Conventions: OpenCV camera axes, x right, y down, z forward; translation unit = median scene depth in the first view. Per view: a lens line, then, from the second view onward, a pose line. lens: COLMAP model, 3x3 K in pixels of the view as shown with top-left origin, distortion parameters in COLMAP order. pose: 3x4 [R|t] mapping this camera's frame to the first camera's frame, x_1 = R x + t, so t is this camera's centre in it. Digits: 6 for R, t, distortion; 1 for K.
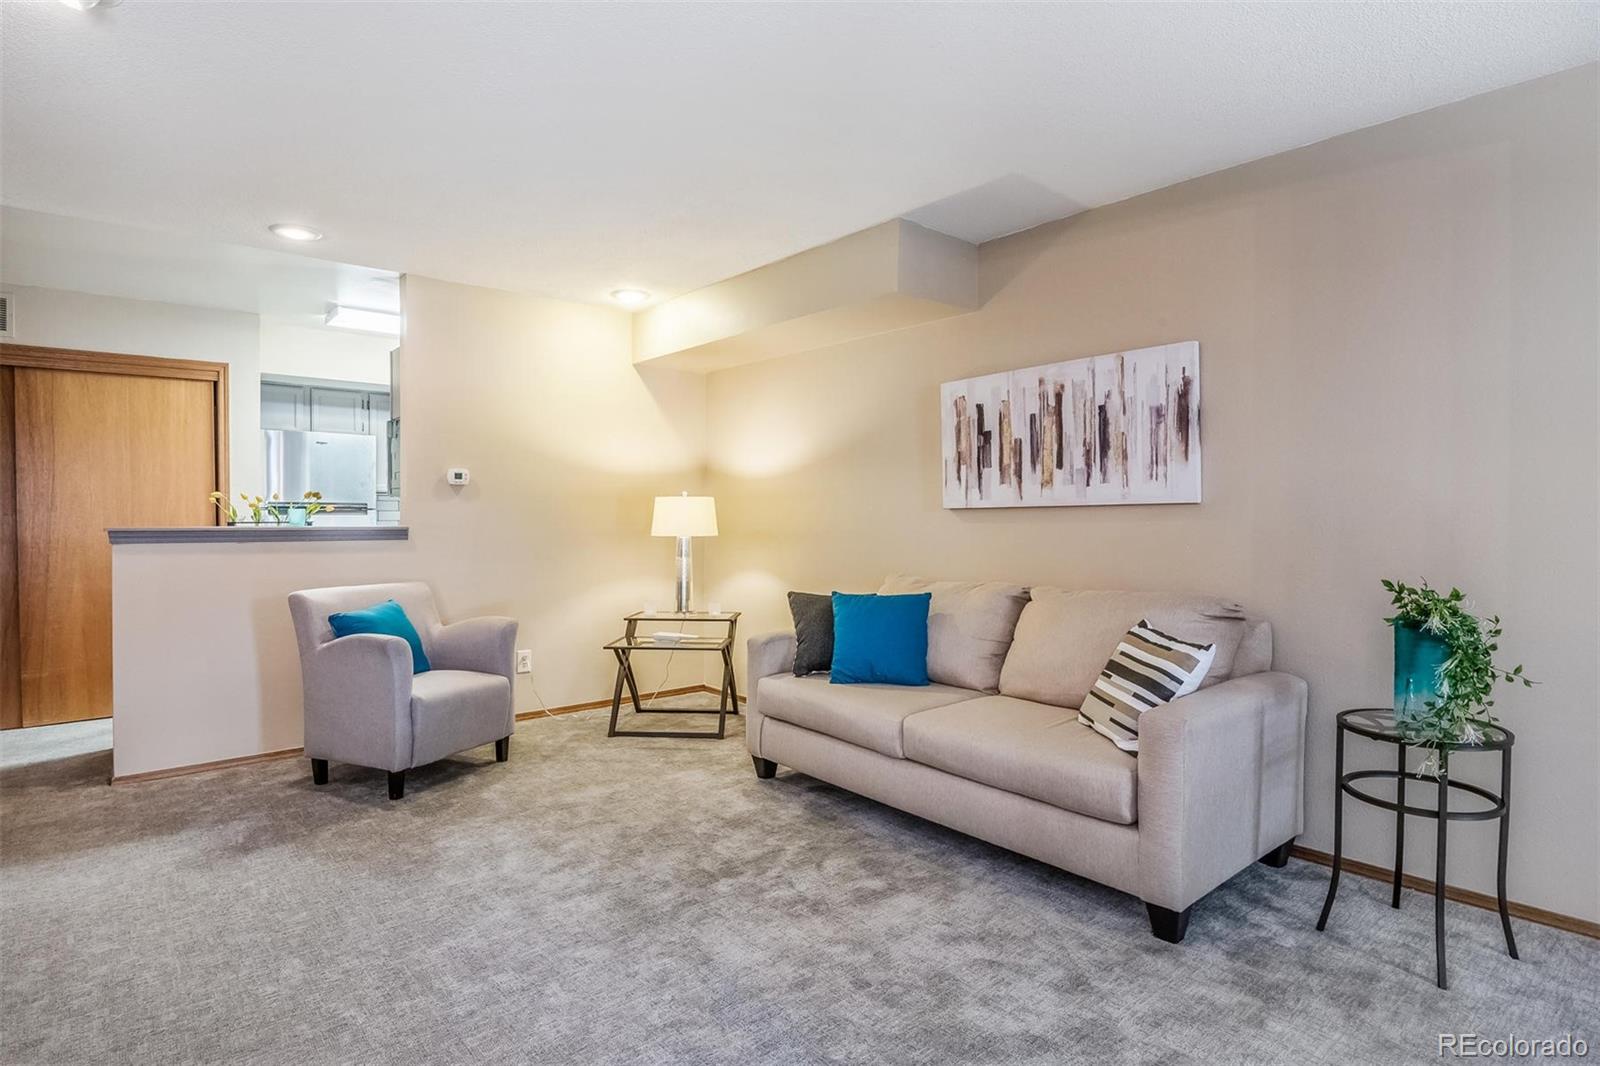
lens RADIAL K [[832.9, 0, 800.0], [0, 832.9, 533.0], [0, 0, 1]] dist [-0.002824, -0.000976]
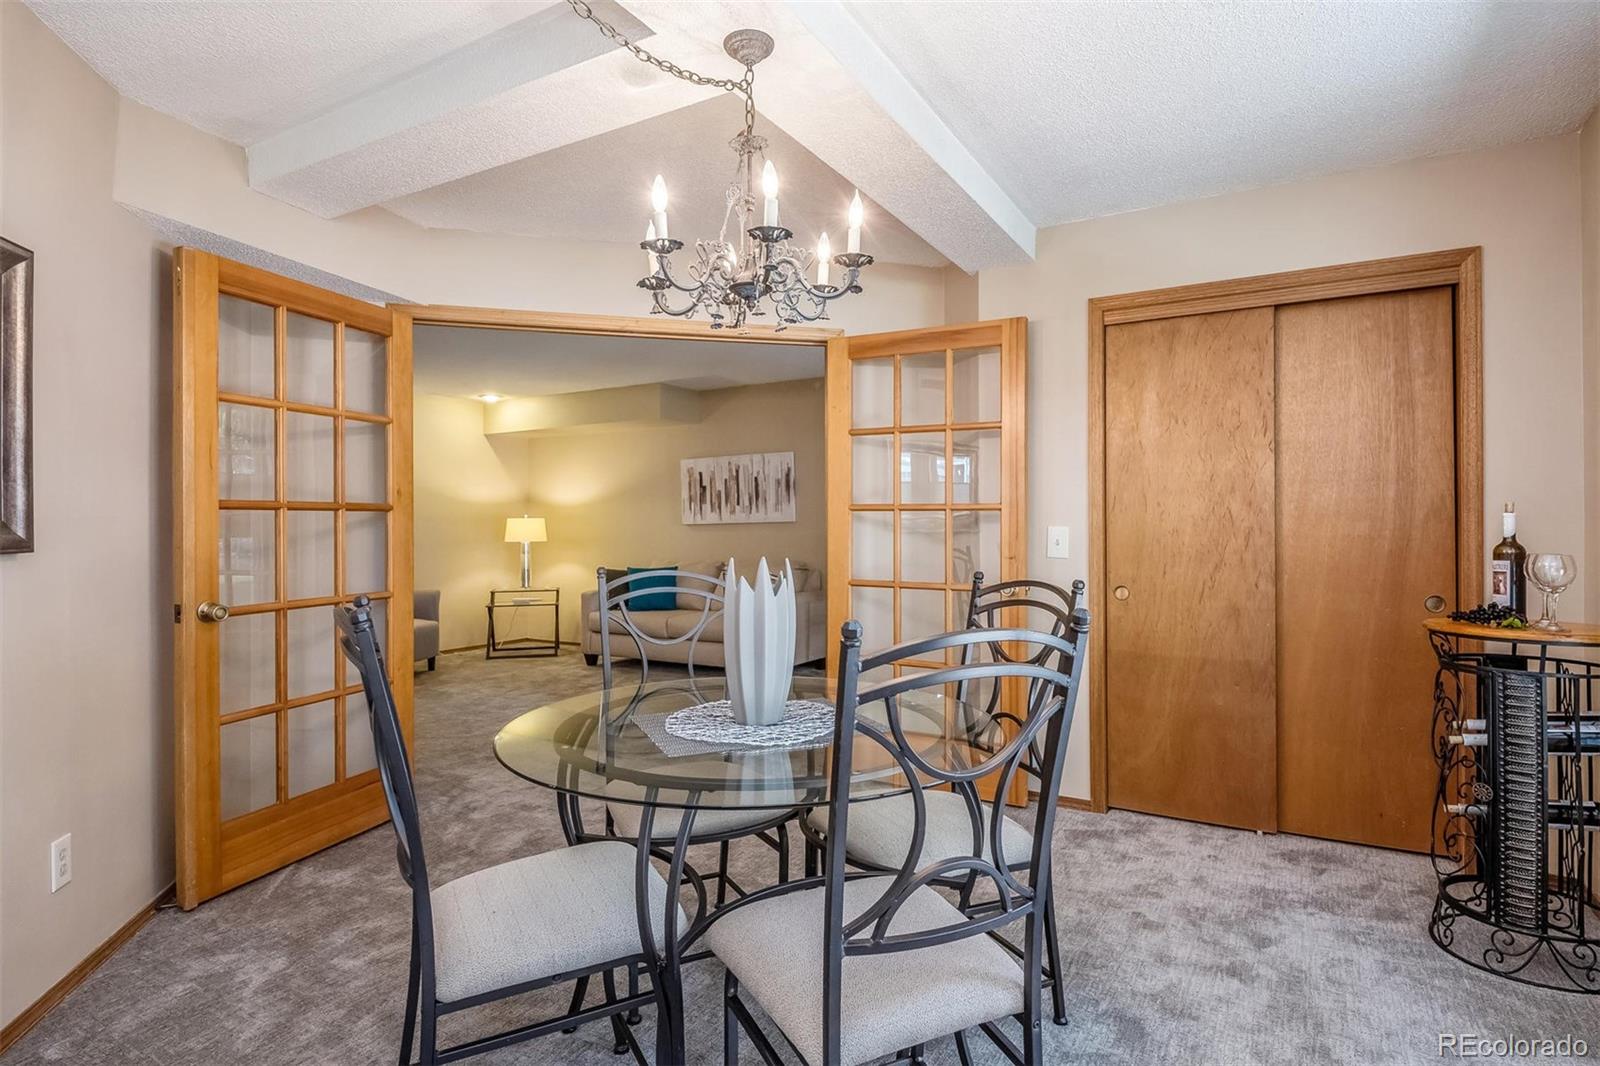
lens RADIAL K [[837.7, 0, 800.0], [0, 837.7, 533.0], [0, 0, 1]] dist [0.001198, 0.000079]
pose [[0.943668, -0.005954, 0.330840, -0.228324], [0.012621, 0.999758, -0.018006, 0.030922], [-0.330652, 0.021167, 0.943515, -0.988212]]
